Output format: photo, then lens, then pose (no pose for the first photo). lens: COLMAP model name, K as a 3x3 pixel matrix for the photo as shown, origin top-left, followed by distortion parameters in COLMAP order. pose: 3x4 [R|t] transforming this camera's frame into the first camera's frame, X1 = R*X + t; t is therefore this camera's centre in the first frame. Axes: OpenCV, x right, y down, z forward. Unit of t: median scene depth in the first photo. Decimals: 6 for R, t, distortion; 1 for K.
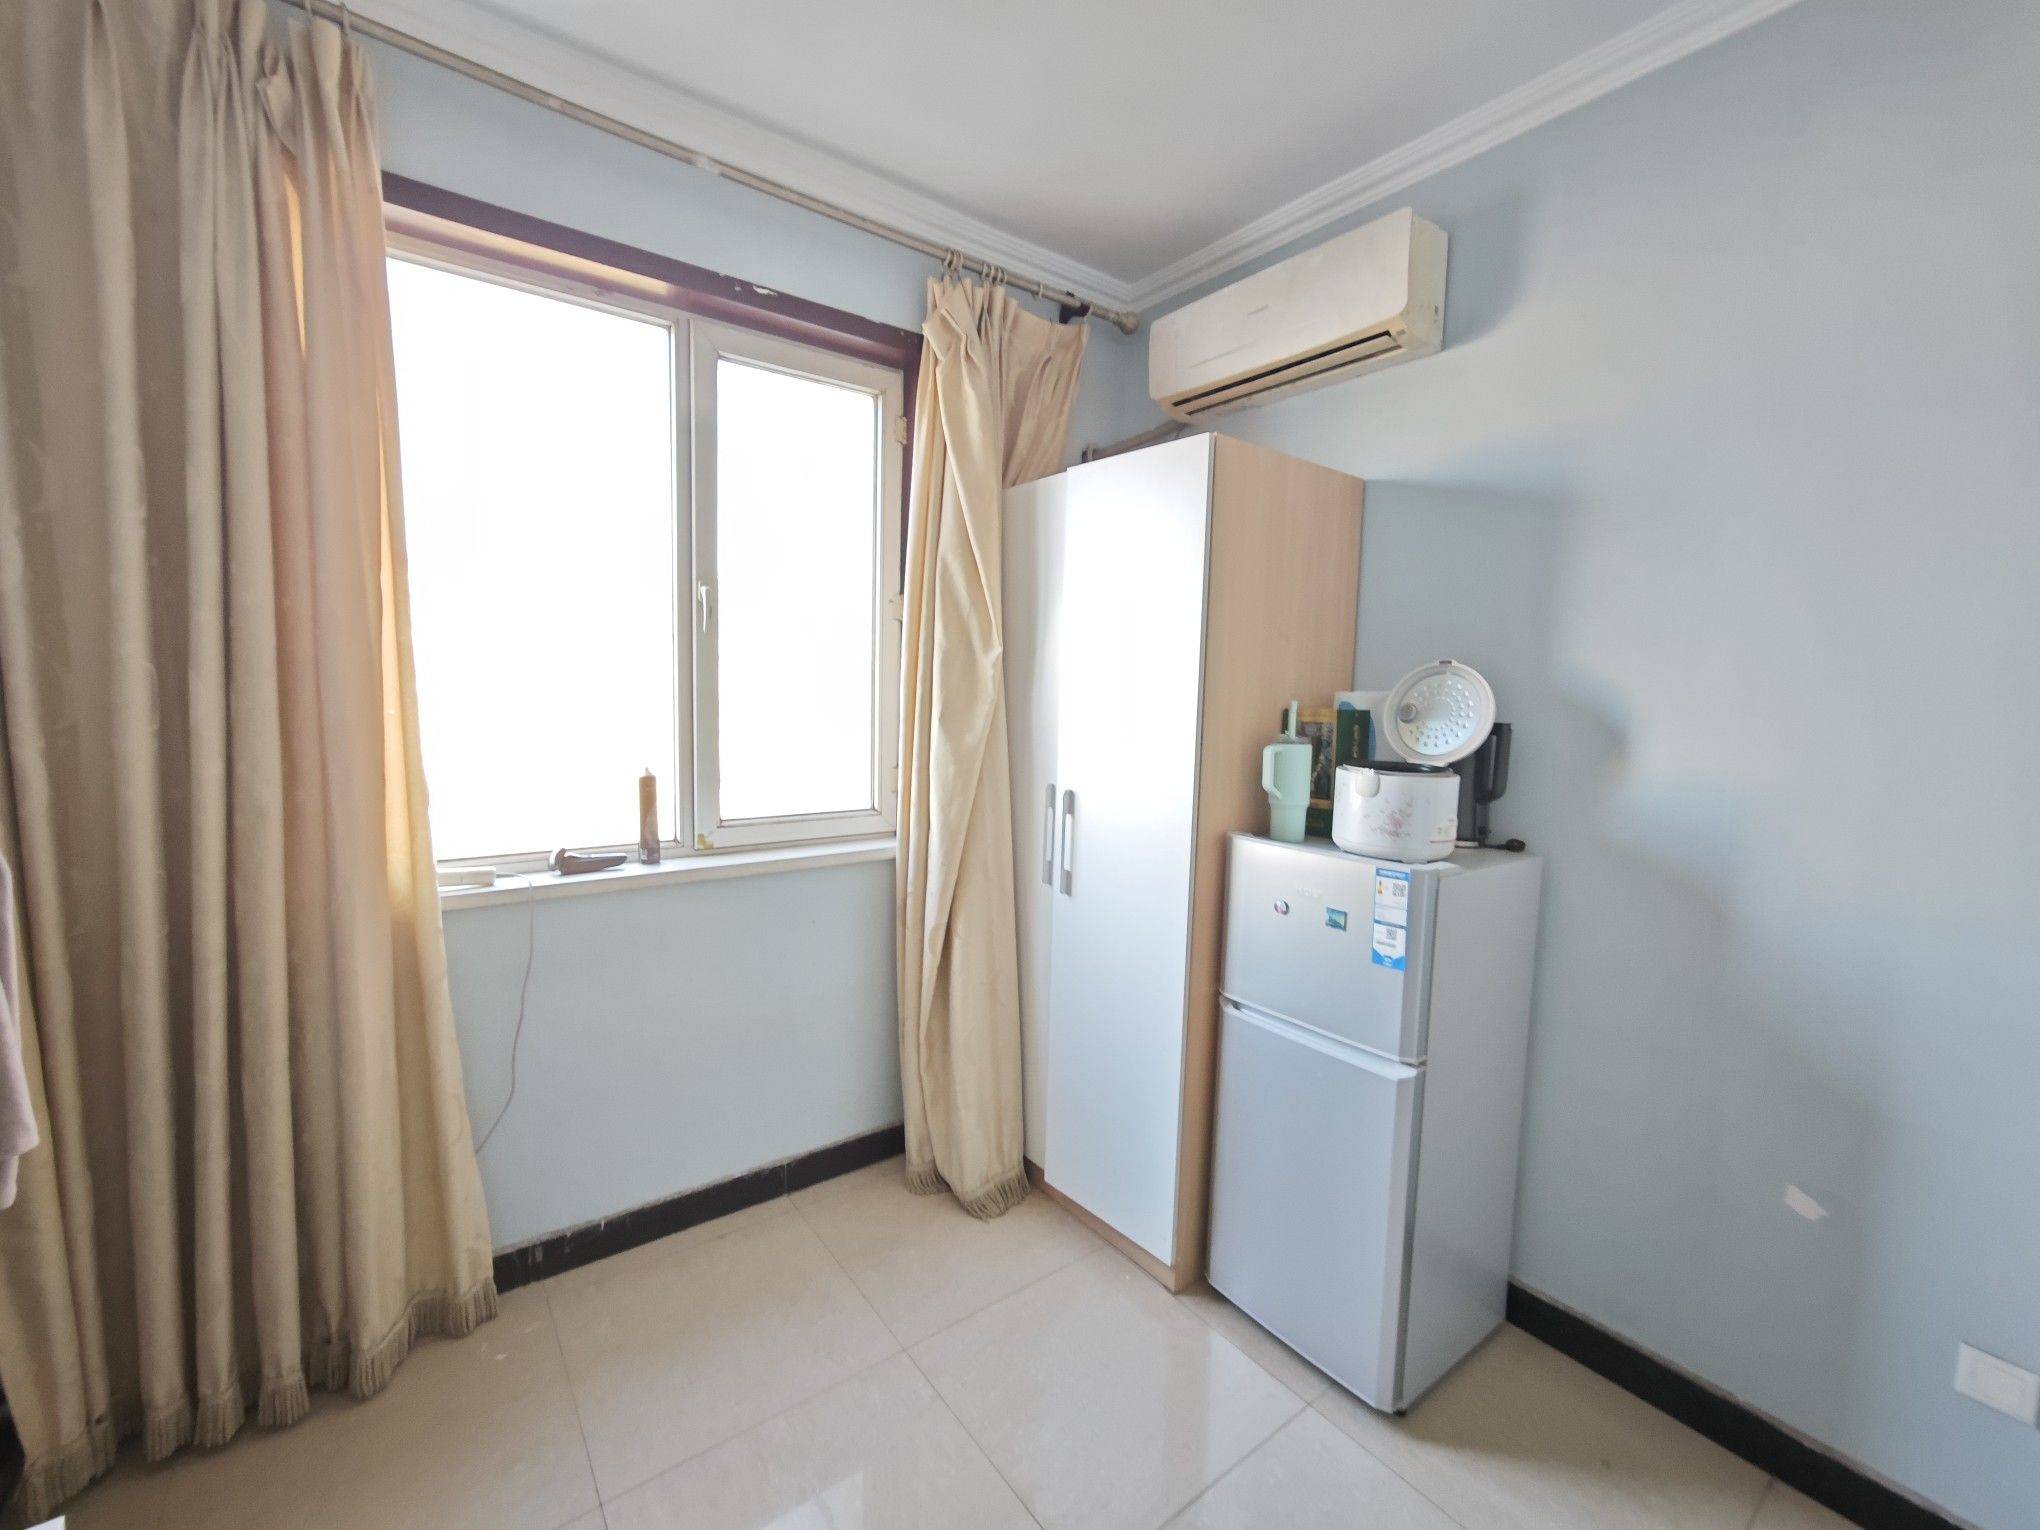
lens RADIAL K [[851.7, 0, 1014.9], [0, 851.7, 769.7], [0, 0, 1]] dist [0.002730, 0.001199]
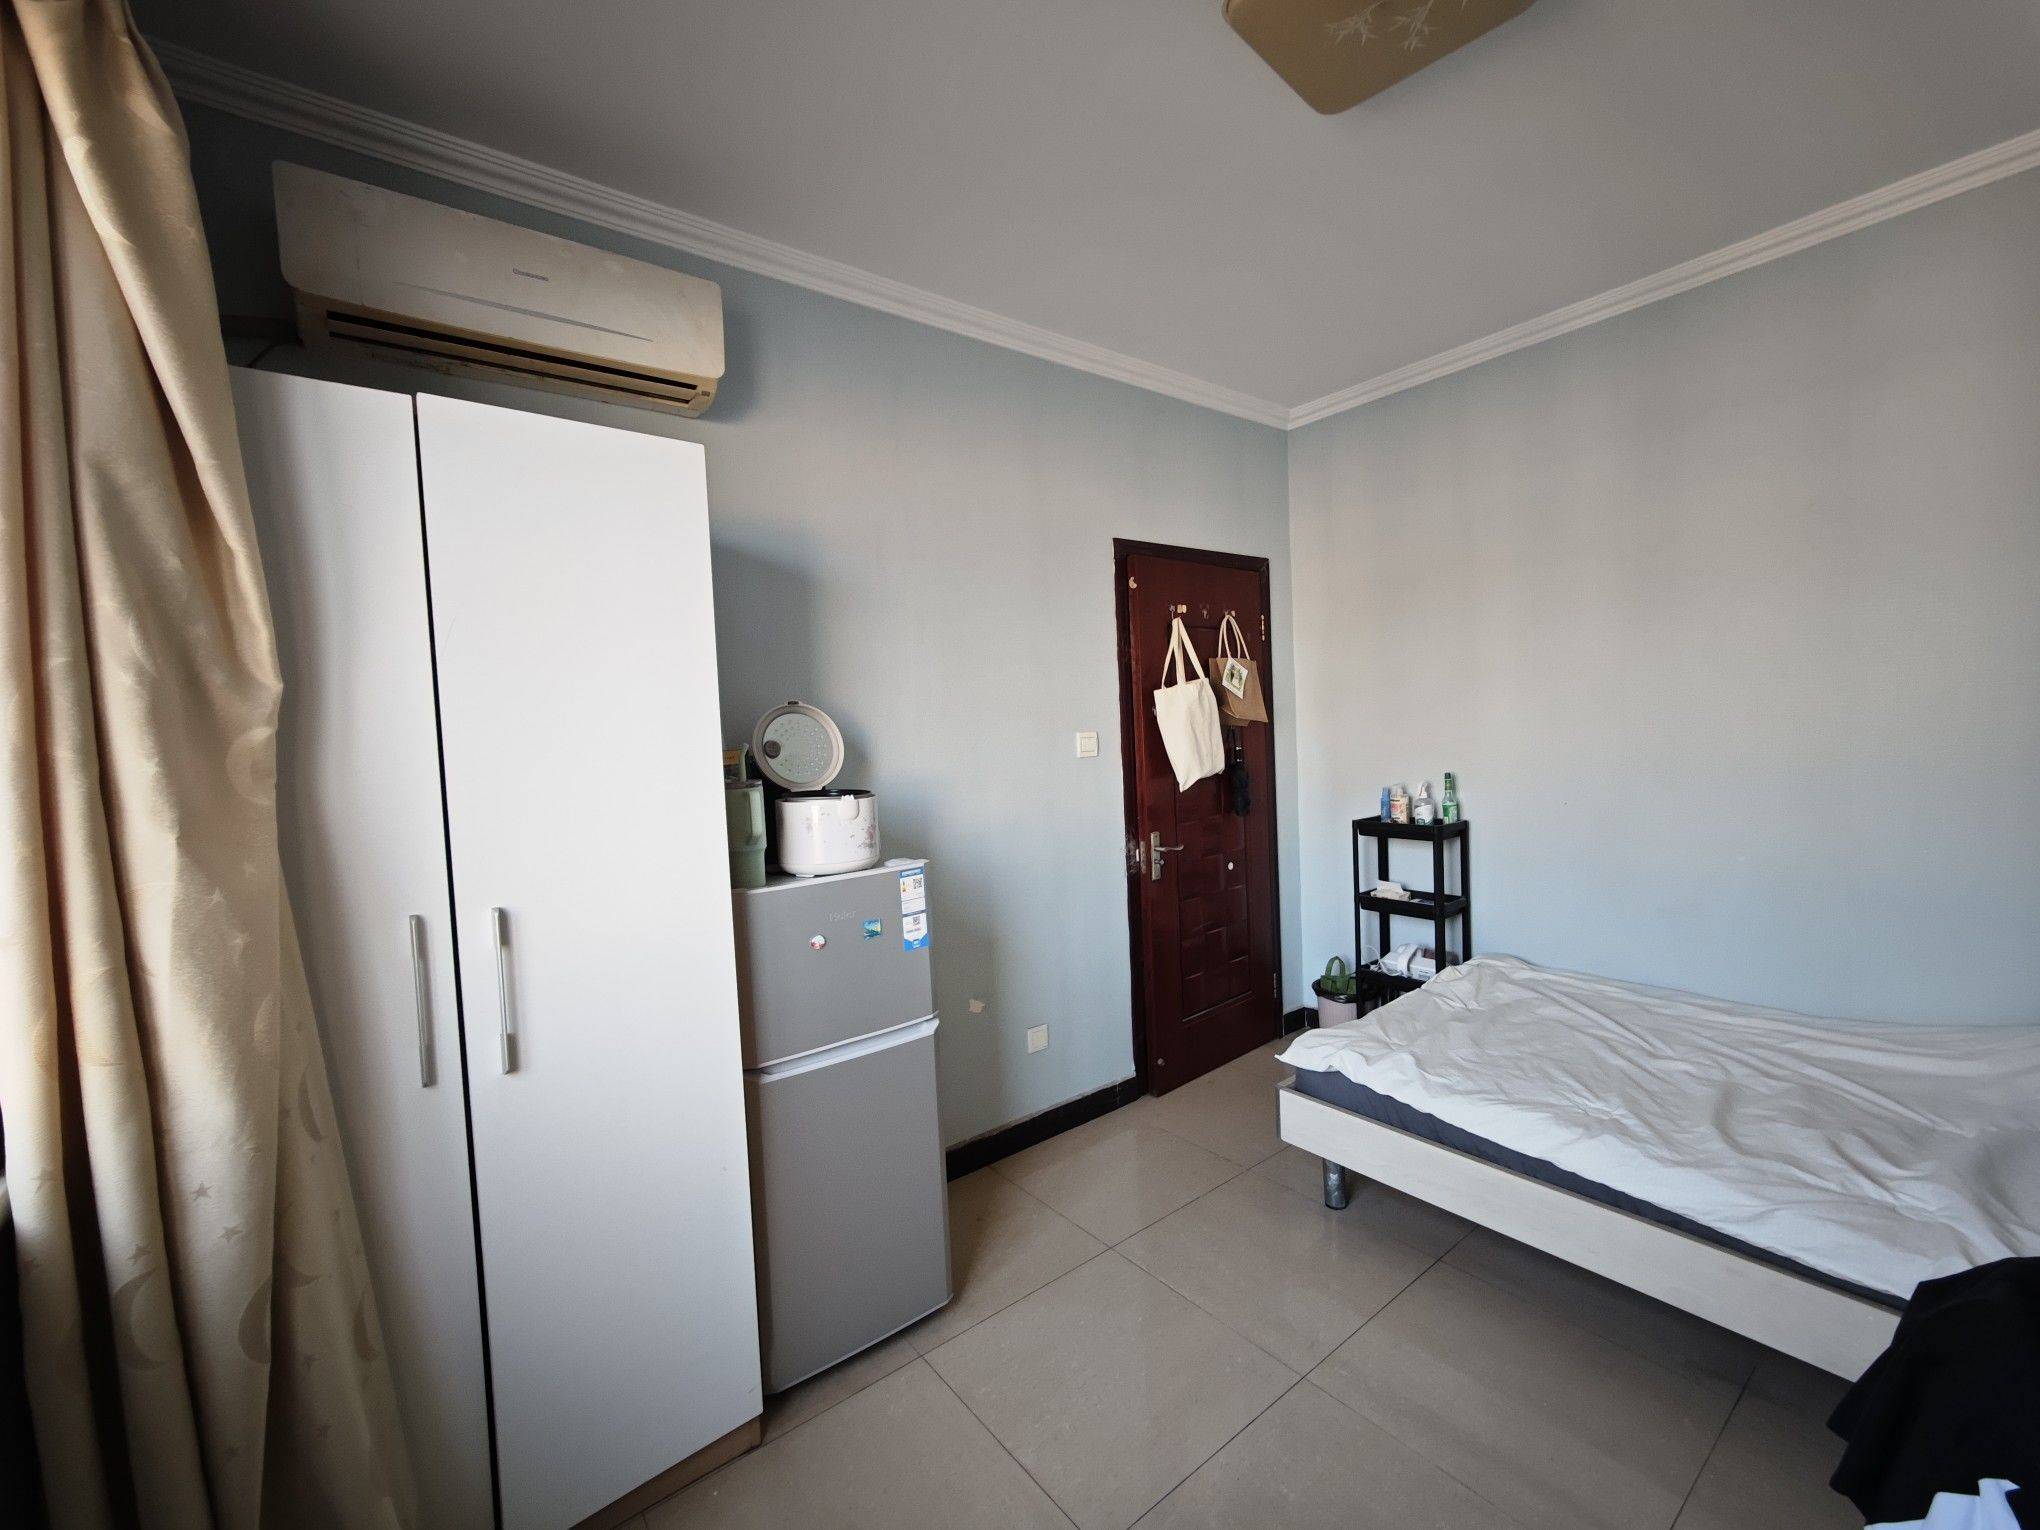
lens RADIAL K [[891.6, 0, 1013.6], [0, 891.6, 775.6], [0, 0, 1]] dist [-0.001886, 0.000023]
pose [[-0.044999, -0.080546, 0.995735, -0.660666], [0.143167, 0.985935, 0.086224, -0.083494], [-0.988675, 0.146437, -0.032835, 0.690618]]
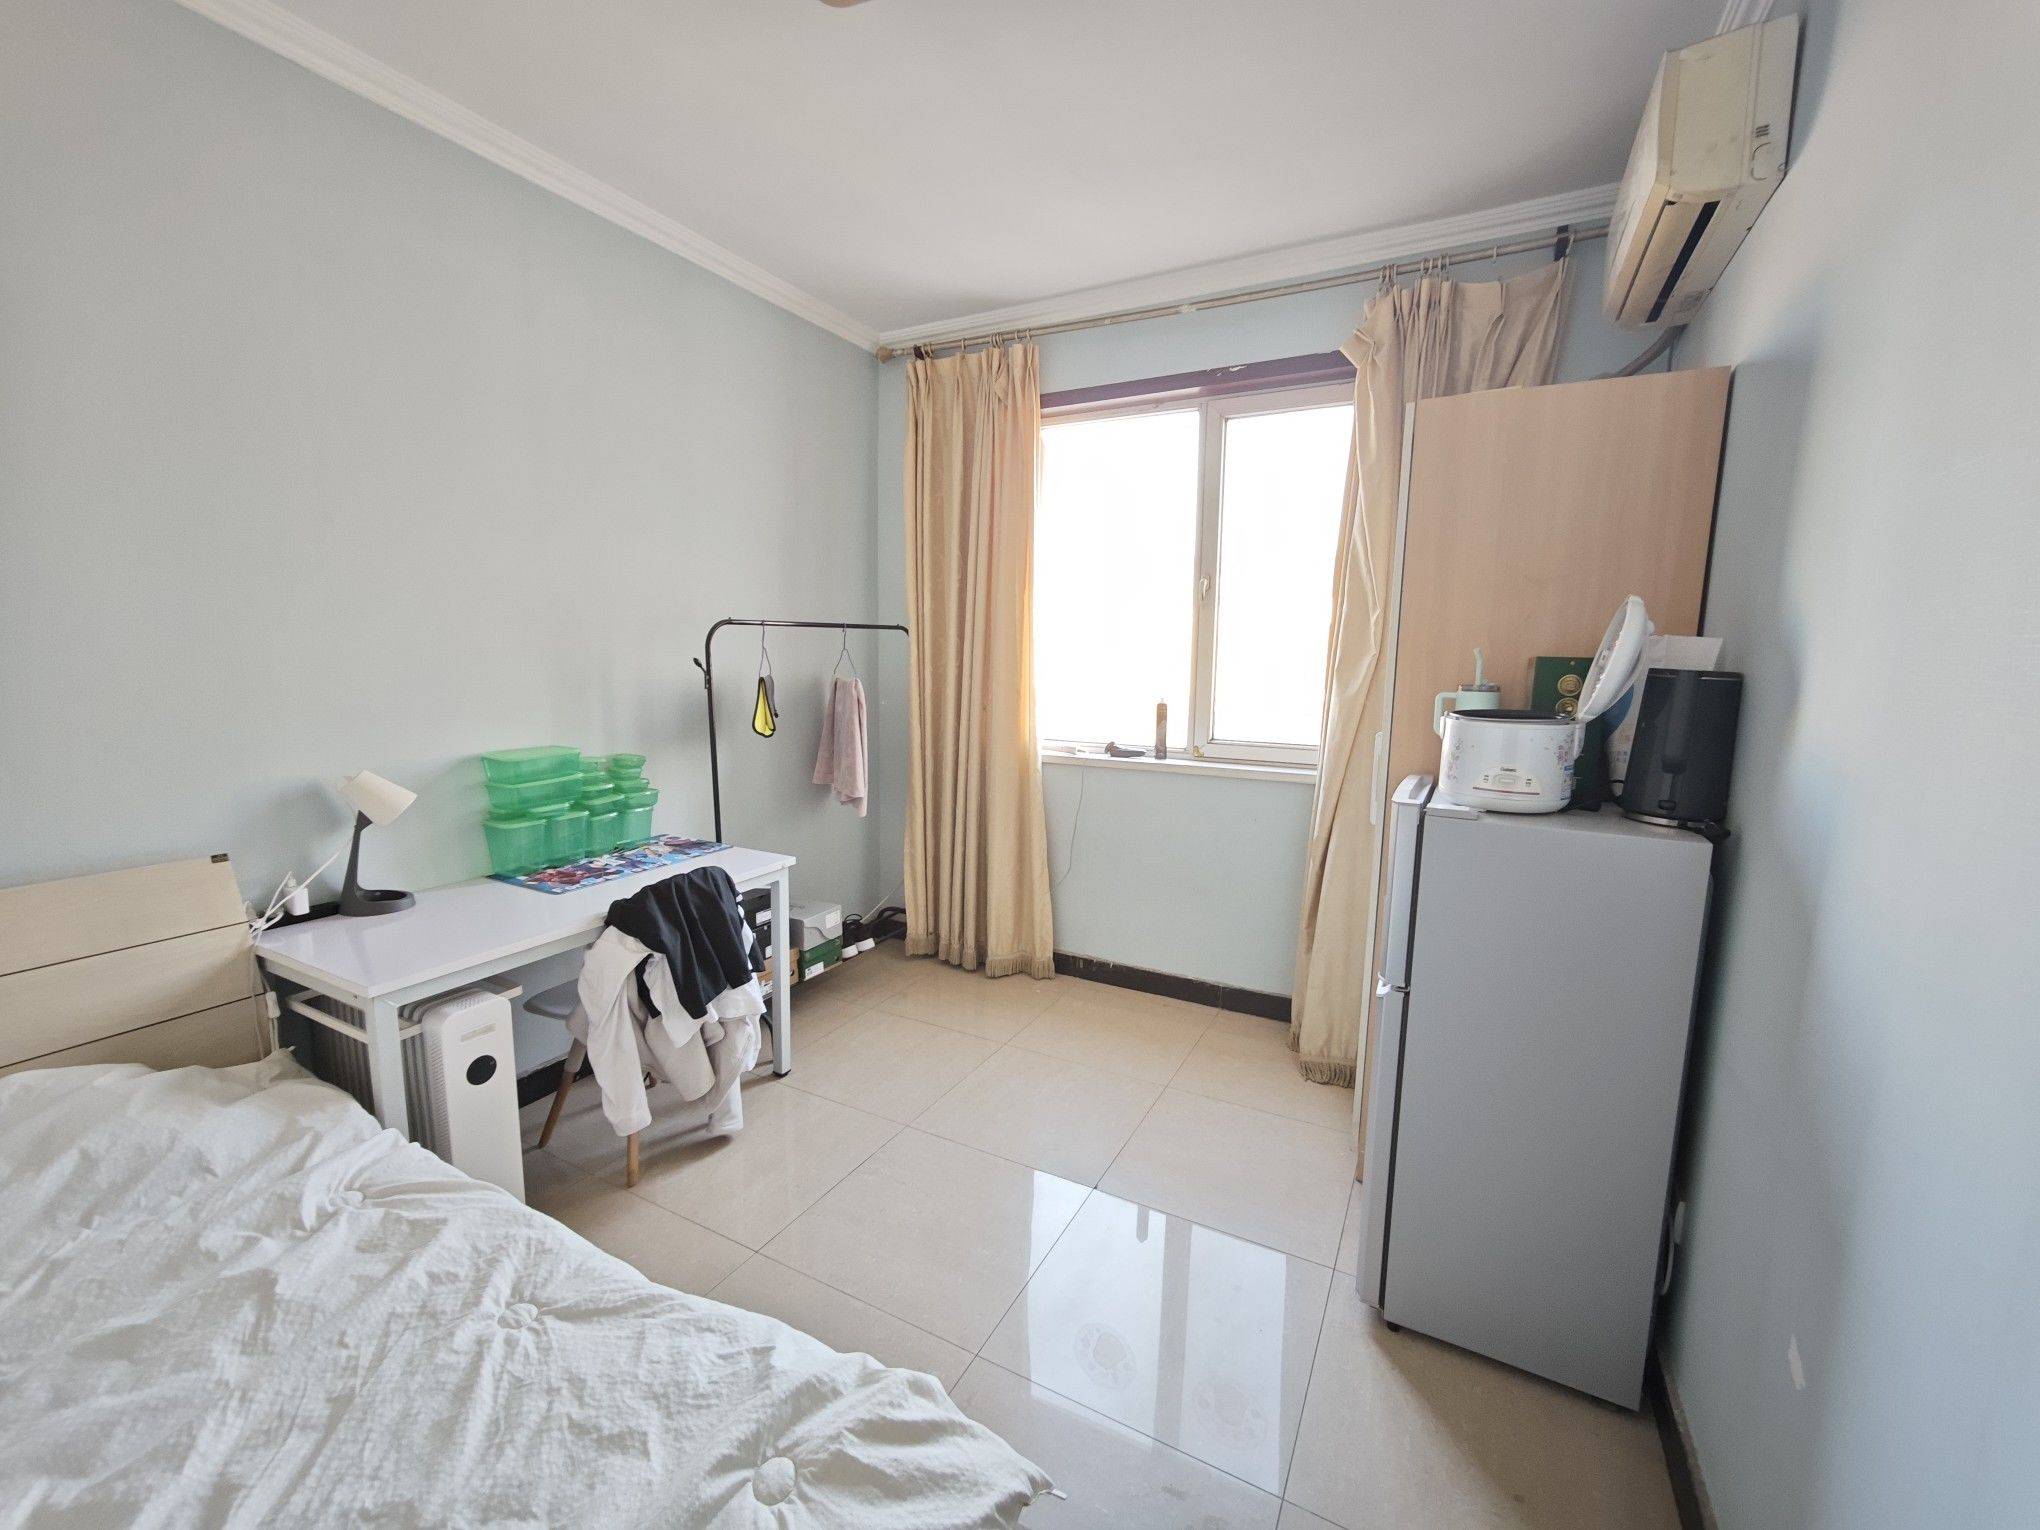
lens RADIAL K [[851.7, 0, 1018.0], [0, 851.7, 763.1], [0, 0, 1]] dist [0.002730, 0.001199]
pose [[0.431394, 0.105289, -0.895999, 0.935025], [-0.091957, 0.993125, 0.072428, 0.029829], [0.897465, 0.051148, 0.438110, 0.078472]]
